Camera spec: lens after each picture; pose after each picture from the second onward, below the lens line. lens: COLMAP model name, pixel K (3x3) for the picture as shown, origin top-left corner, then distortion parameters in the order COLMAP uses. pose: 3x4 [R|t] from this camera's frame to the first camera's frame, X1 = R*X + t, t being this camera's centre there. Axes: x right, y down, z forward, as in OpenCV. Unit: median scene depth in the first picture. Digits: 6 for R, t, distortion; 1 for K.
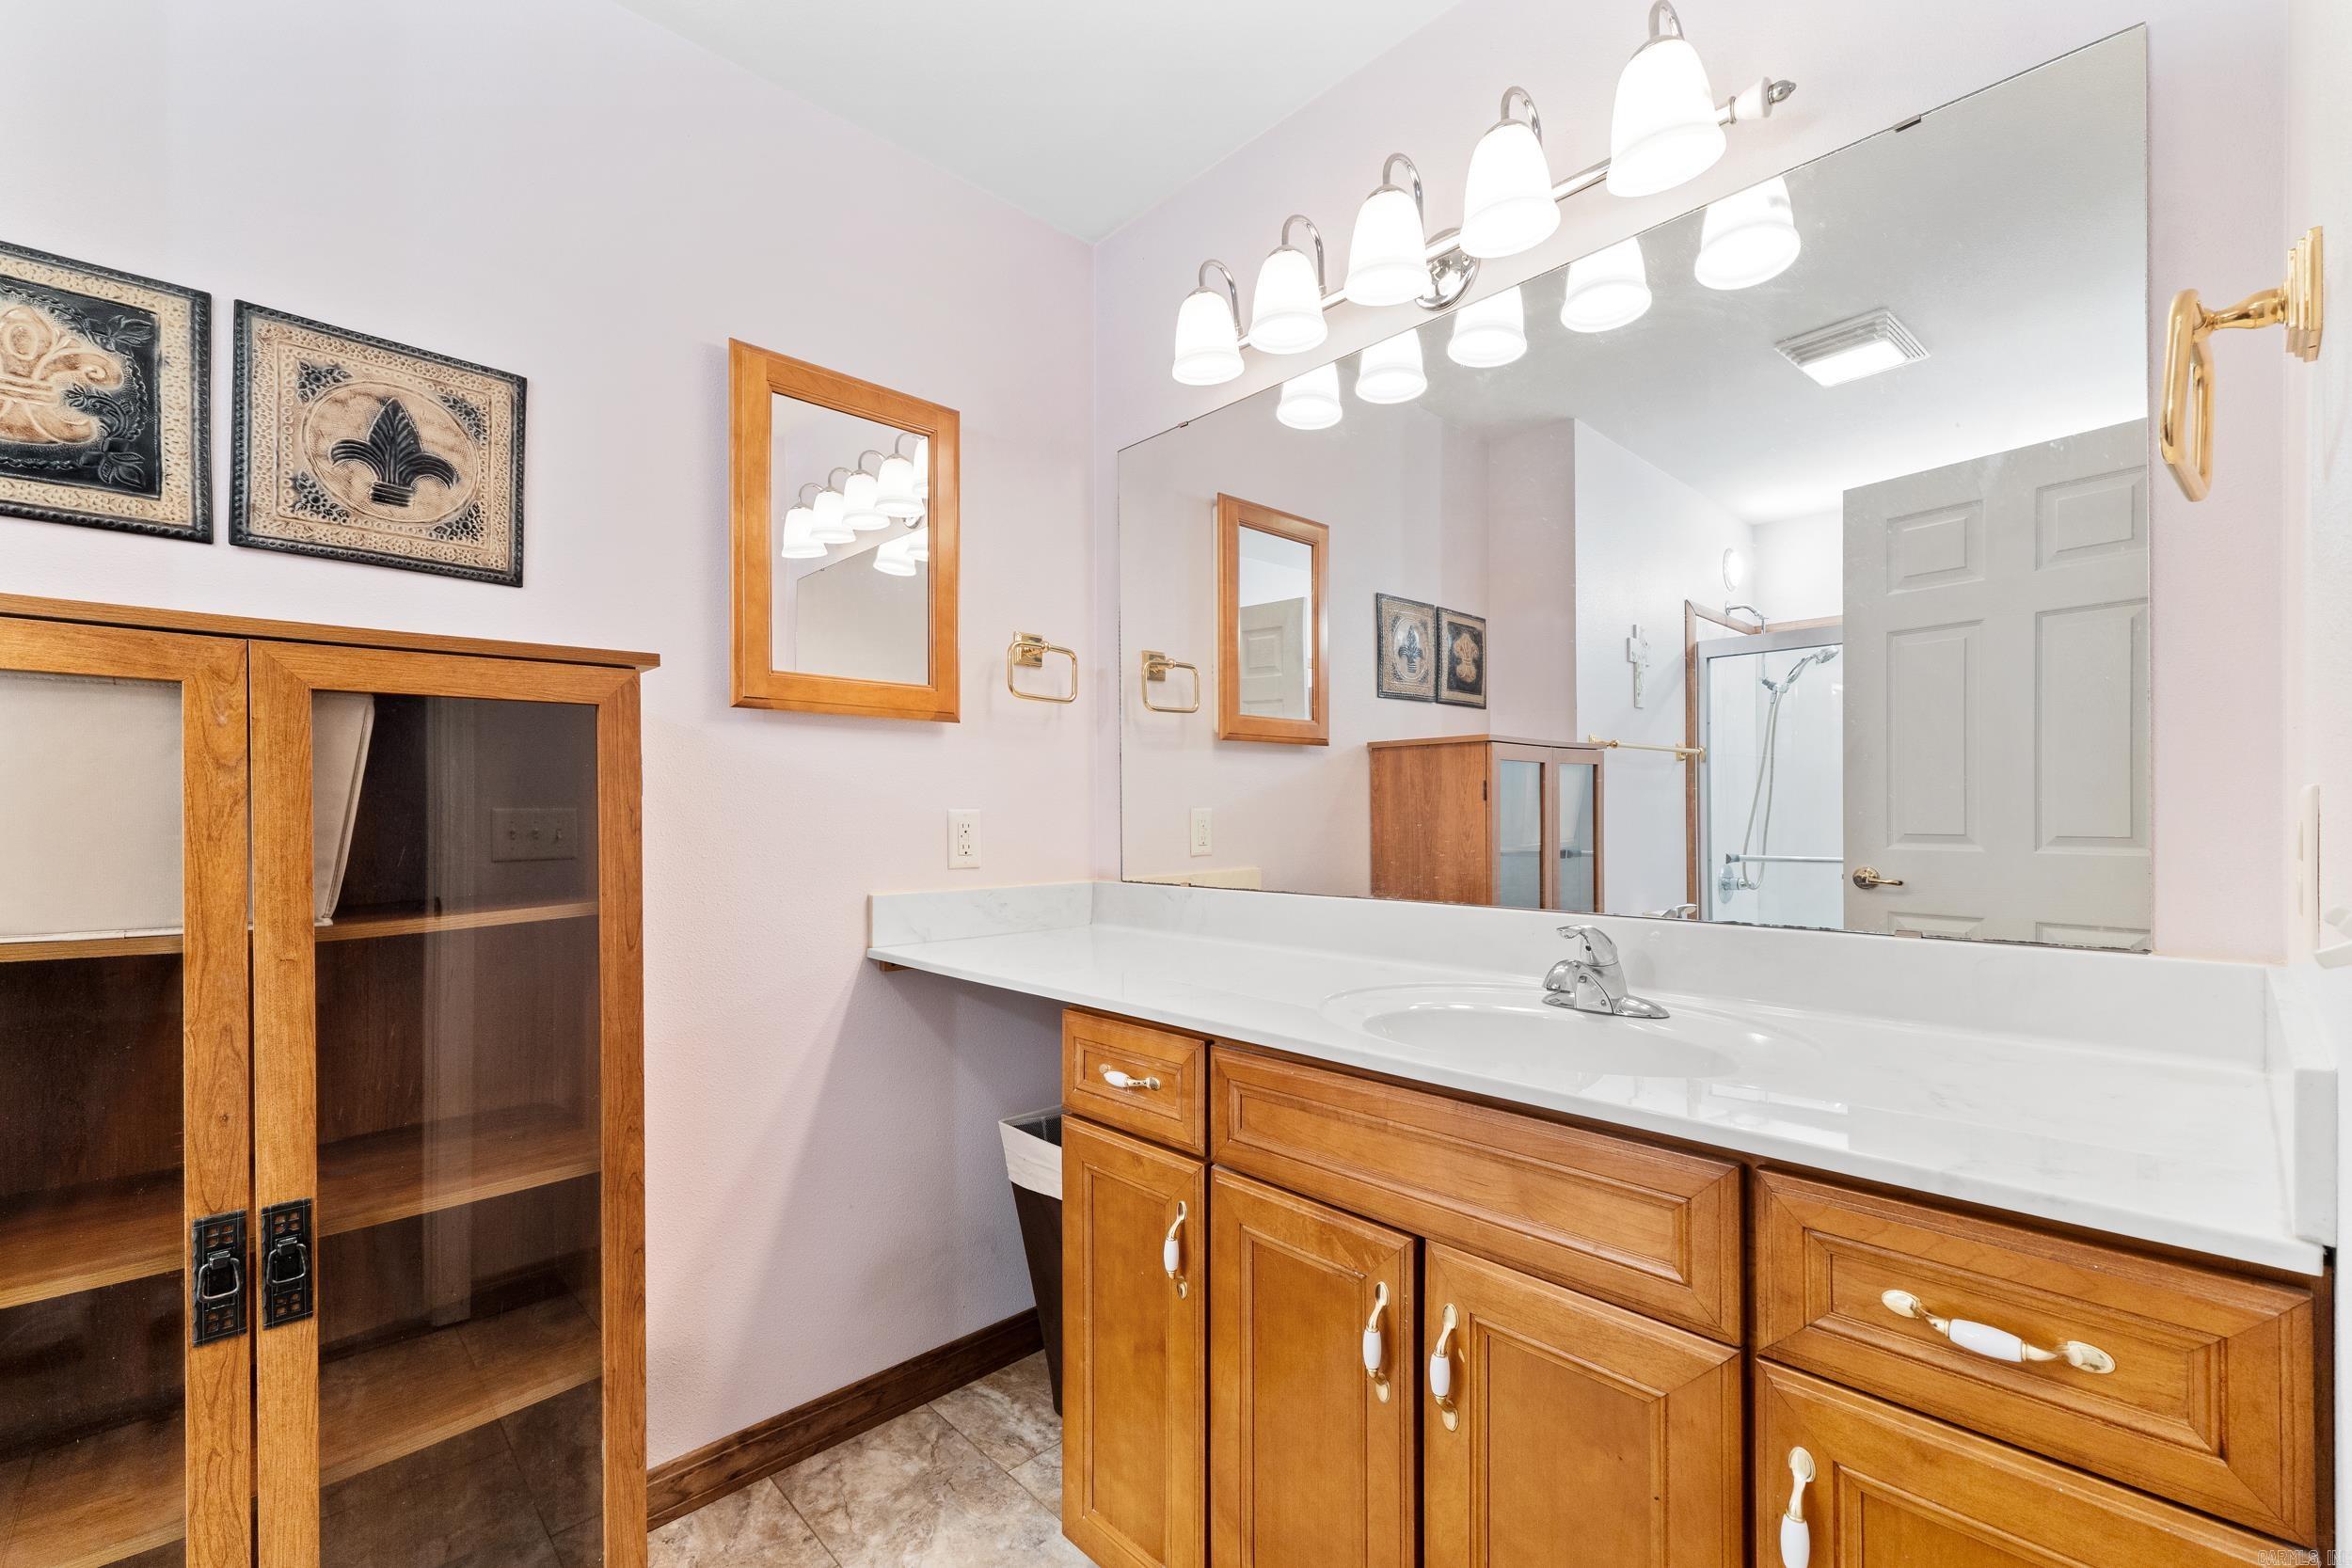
lens RADIAL K [[995.6, 0, 1187.6], [0, 995.6, 815.3], [0, 0, 1]] dist [0.001496, -0.001103]
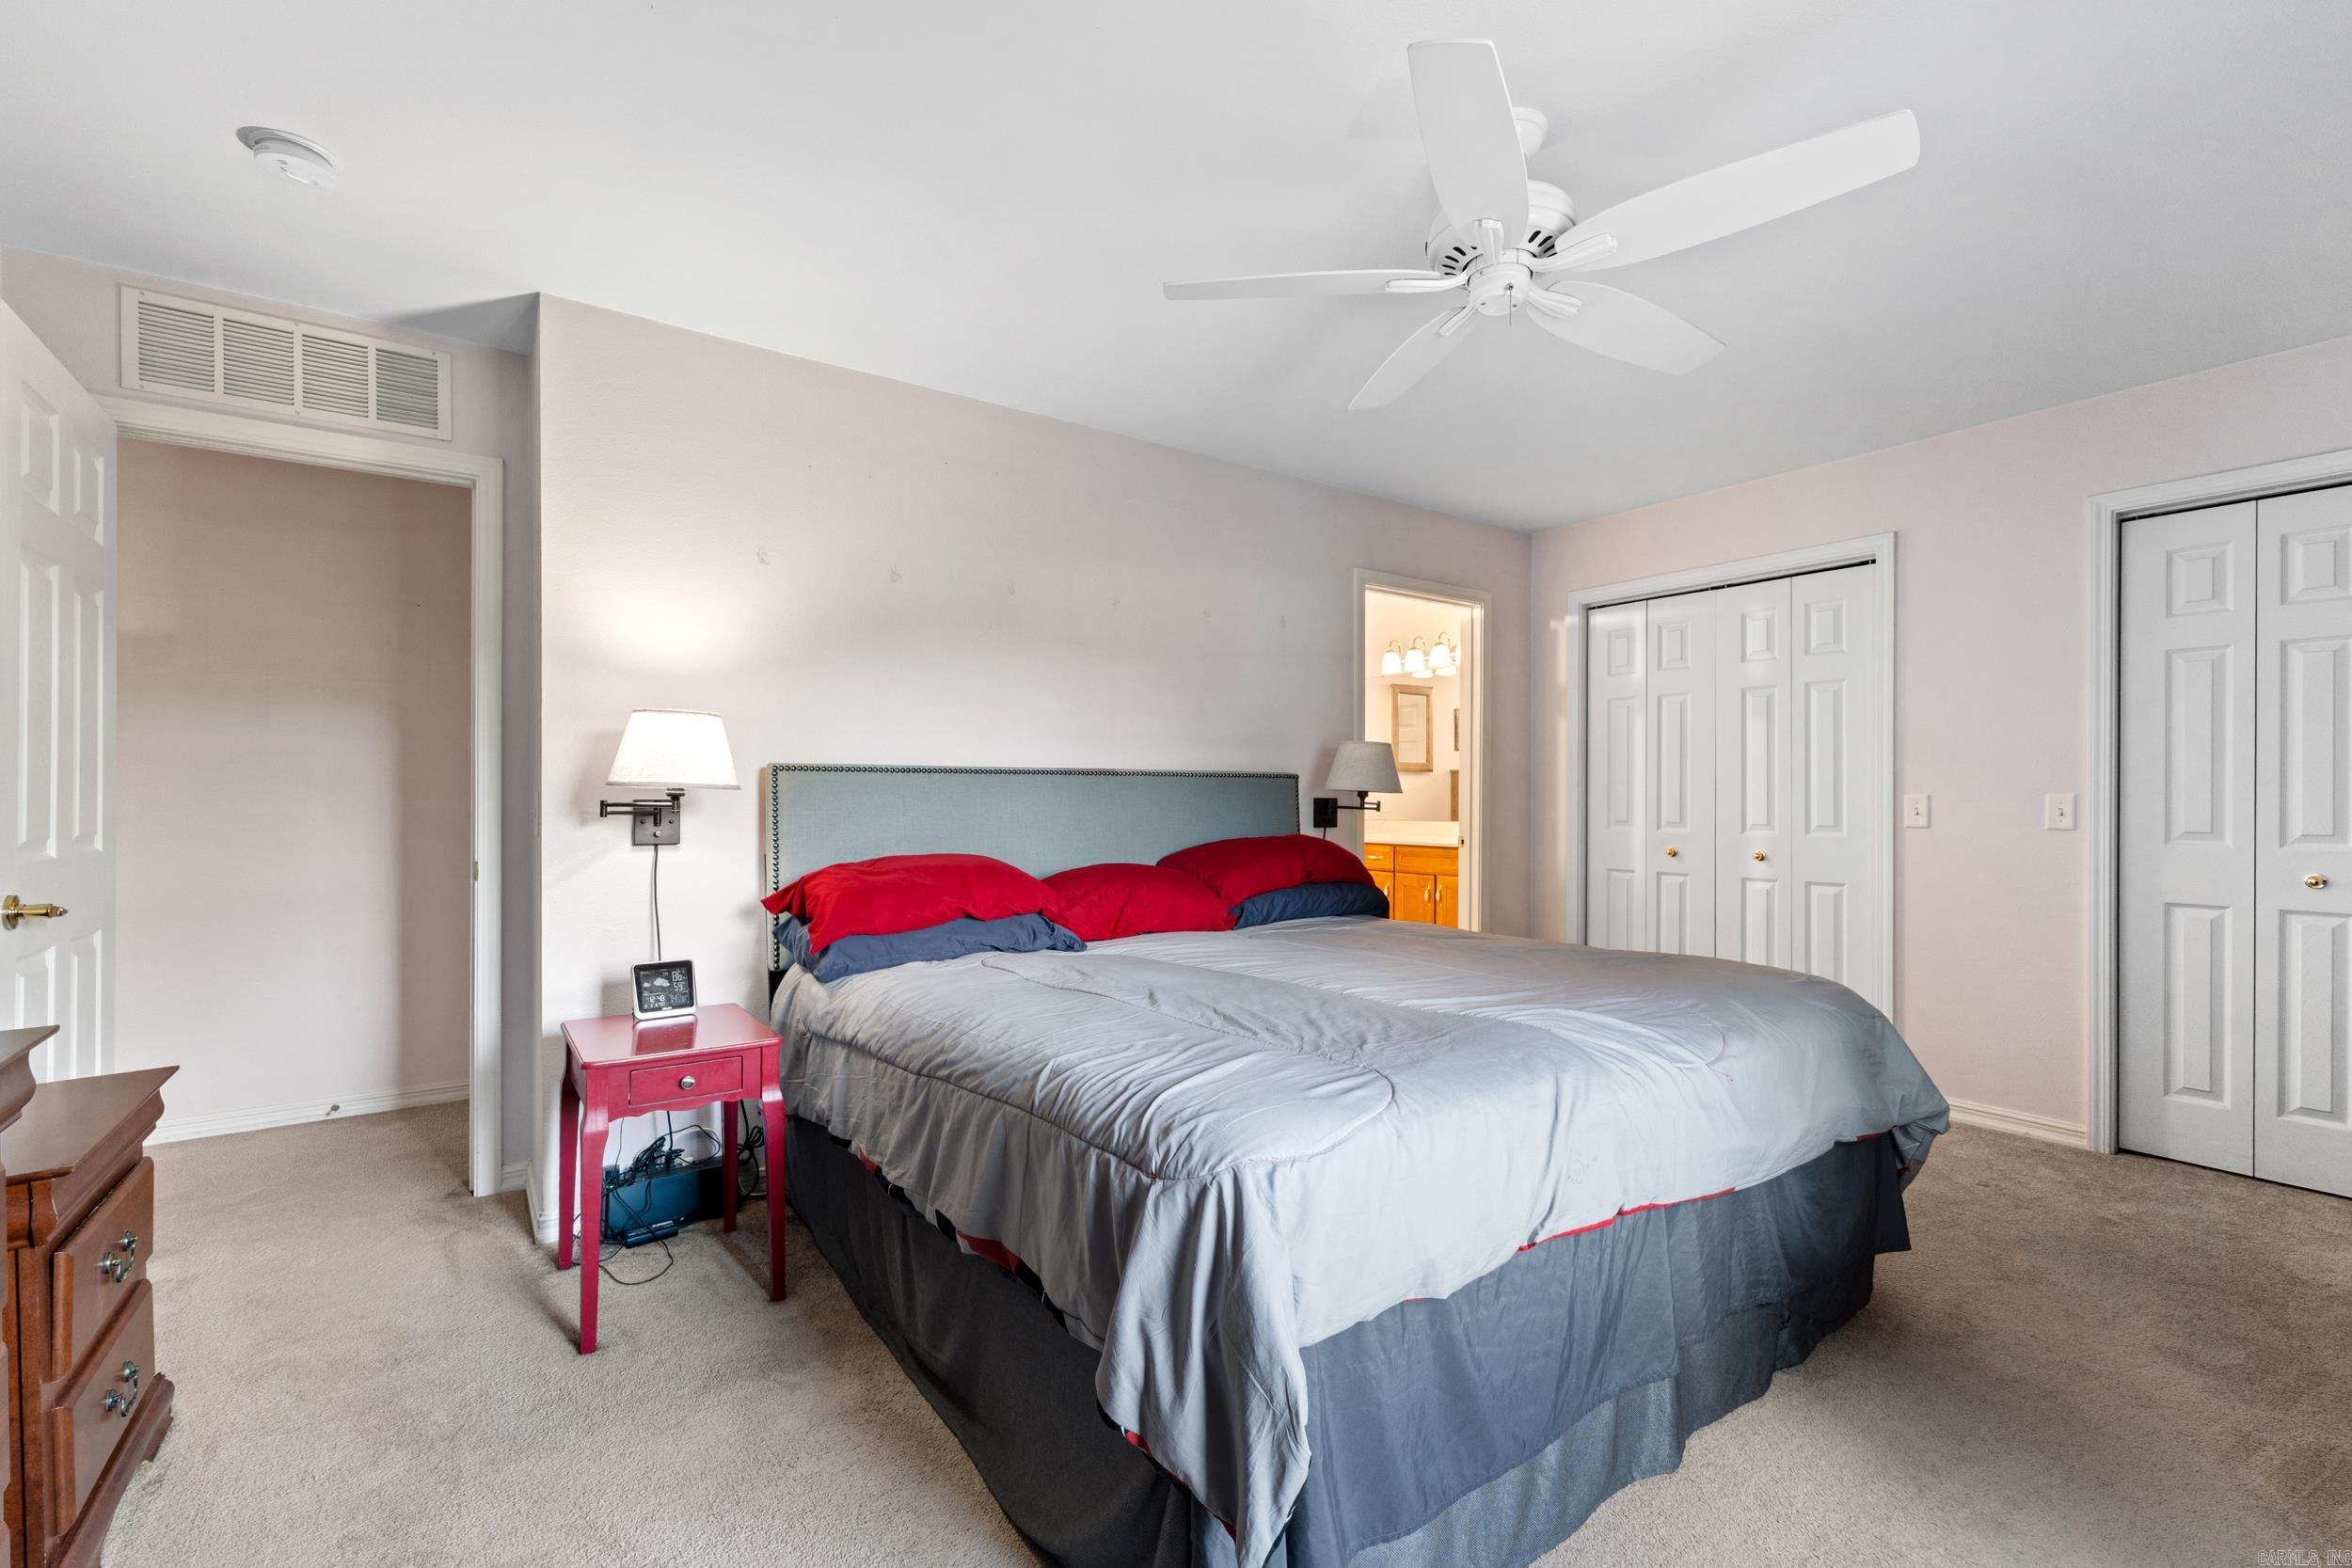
lens RADIAL K [[995.6, 0, 1181.0], [0, 995.6, 795.4], [0, 0, 1]] dist [0.001496, -0.001103]
pose [[0.988791, 0.003343, -0.149271, -0.270002], [-0.004335, 0.999971, -0.006323, 0.025255], [0.149246, 0.006899, 0.988776, -3.727815]]
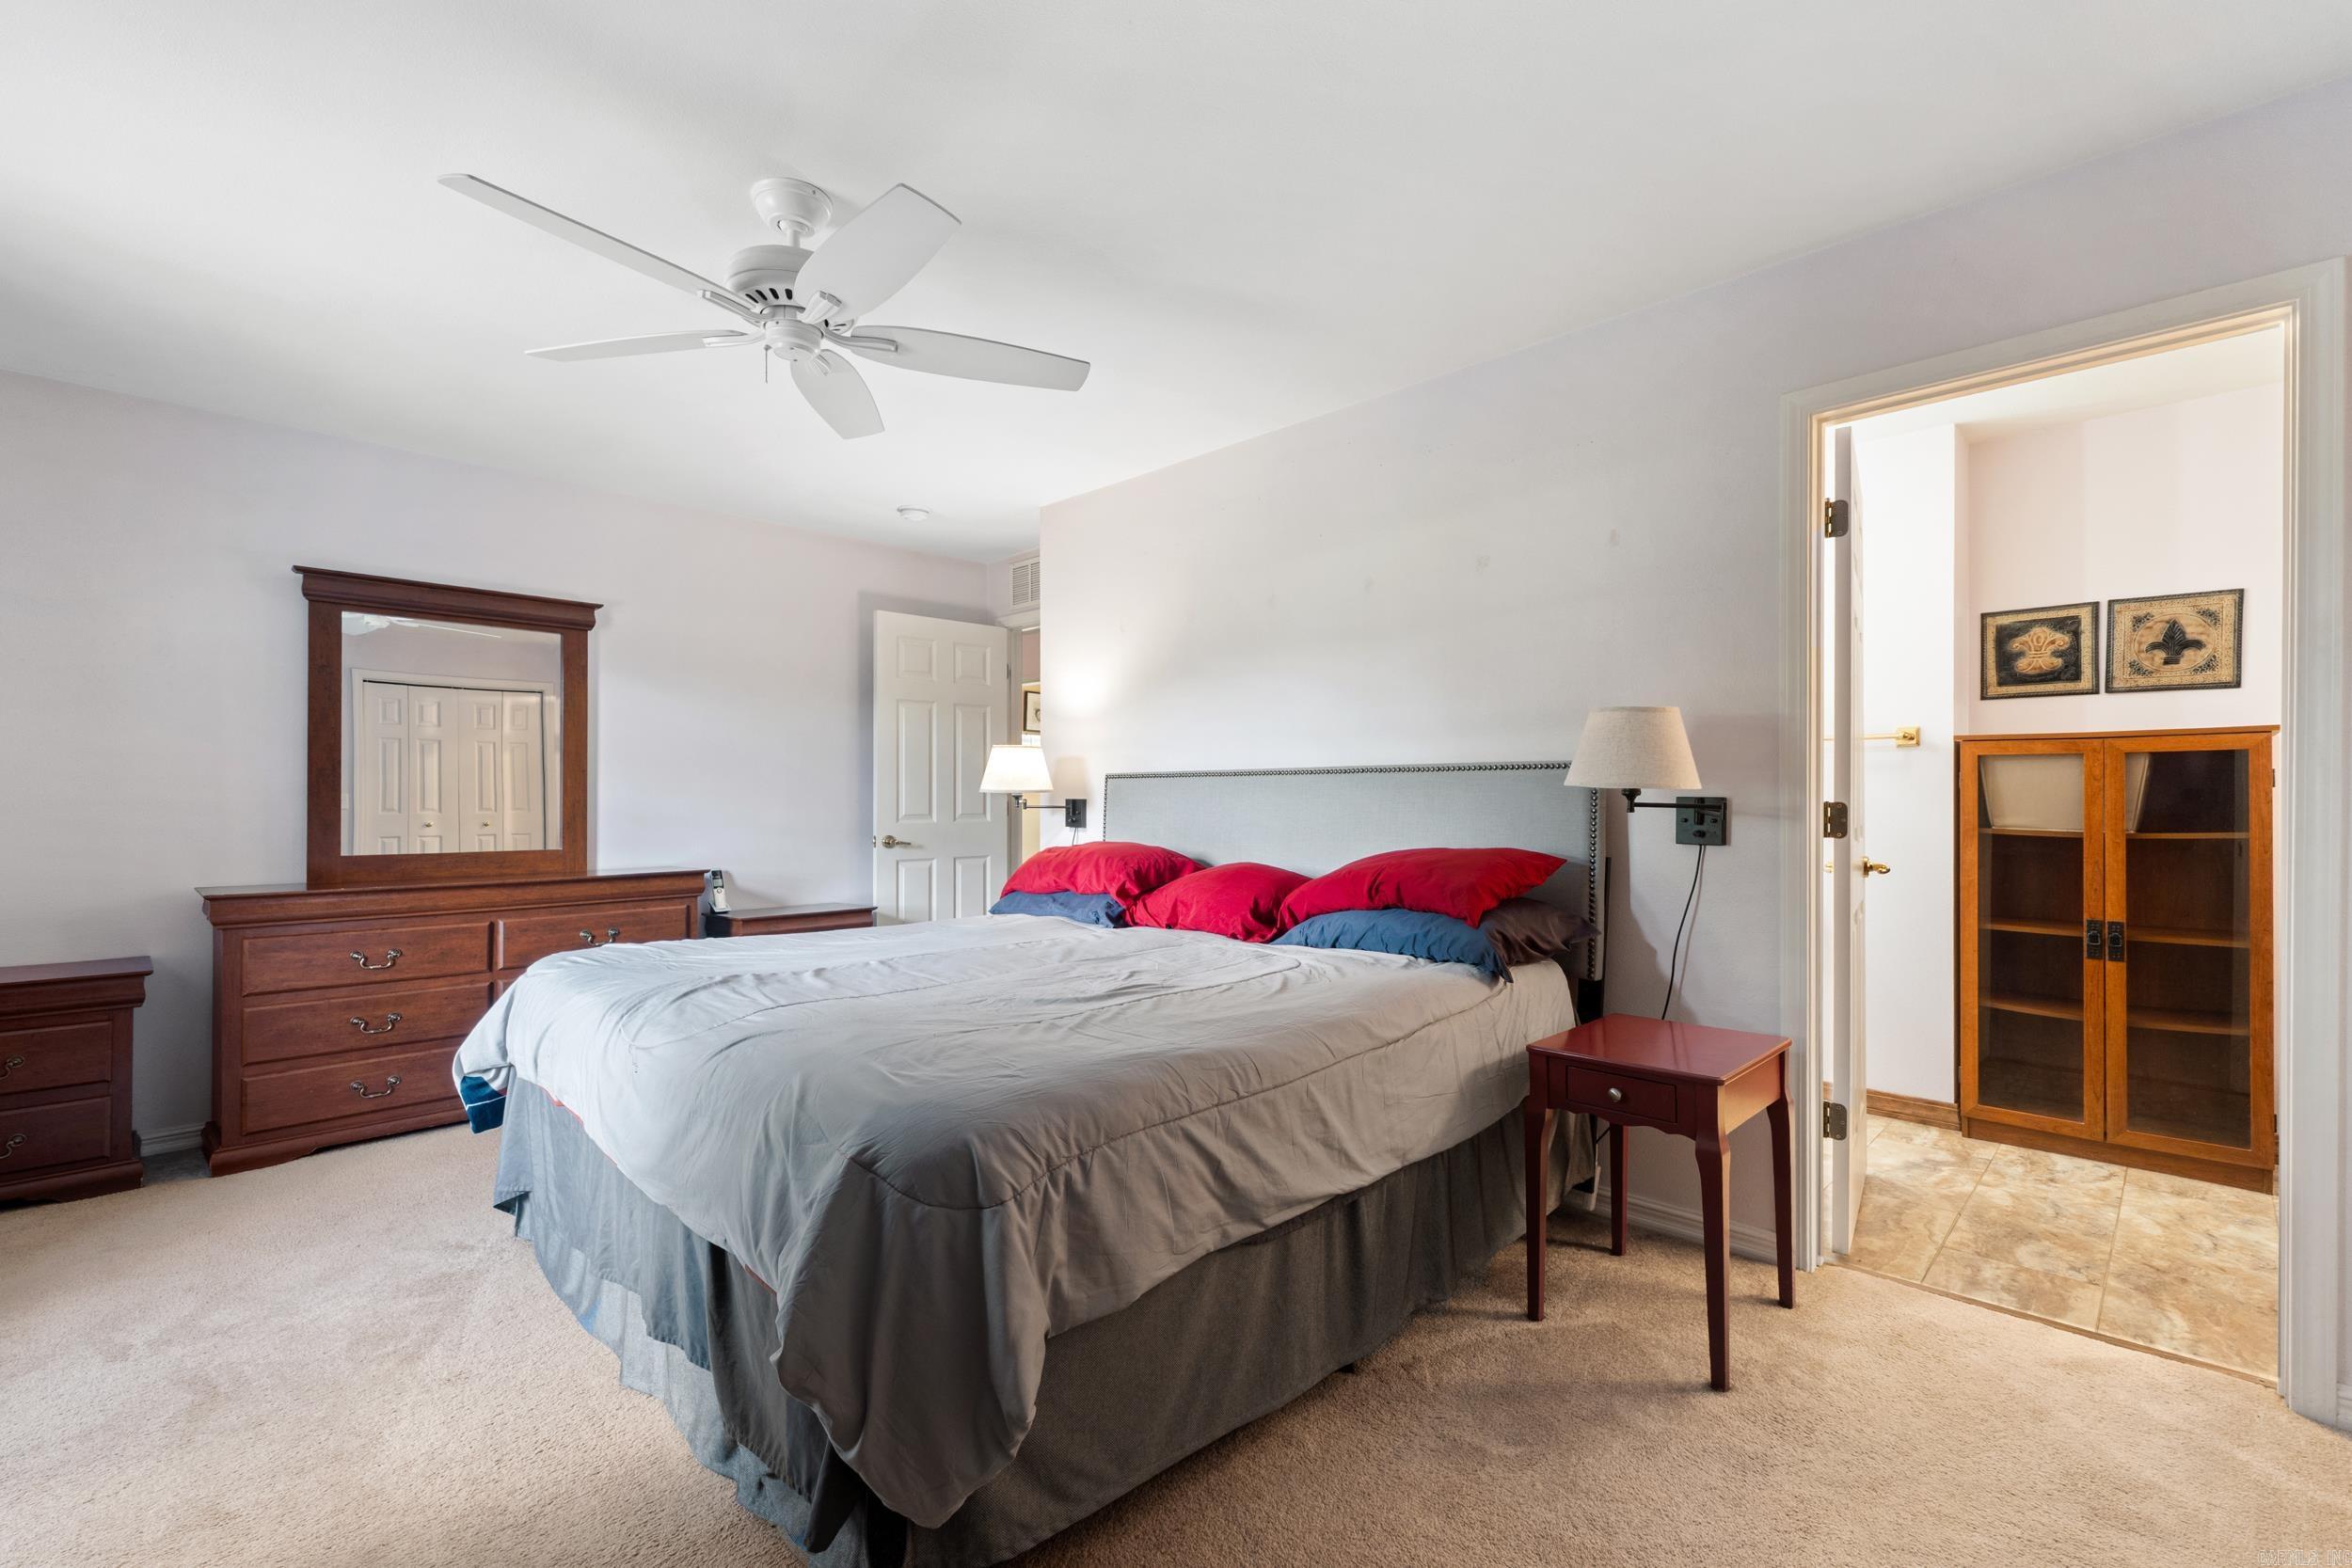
lens RADIAL K [[995.6, 0, 1180.7], [0, 995.6, 796.7], [0, 0, 1]] dist [0.001496, -0.001103]
pose [[0.022524, 0.004380, -0.999737, 1.688100], [-0.003627, 0.999984, 0.004300, 0.002949], [0.999740, 0.003529, 0.022540, -1.569638]]
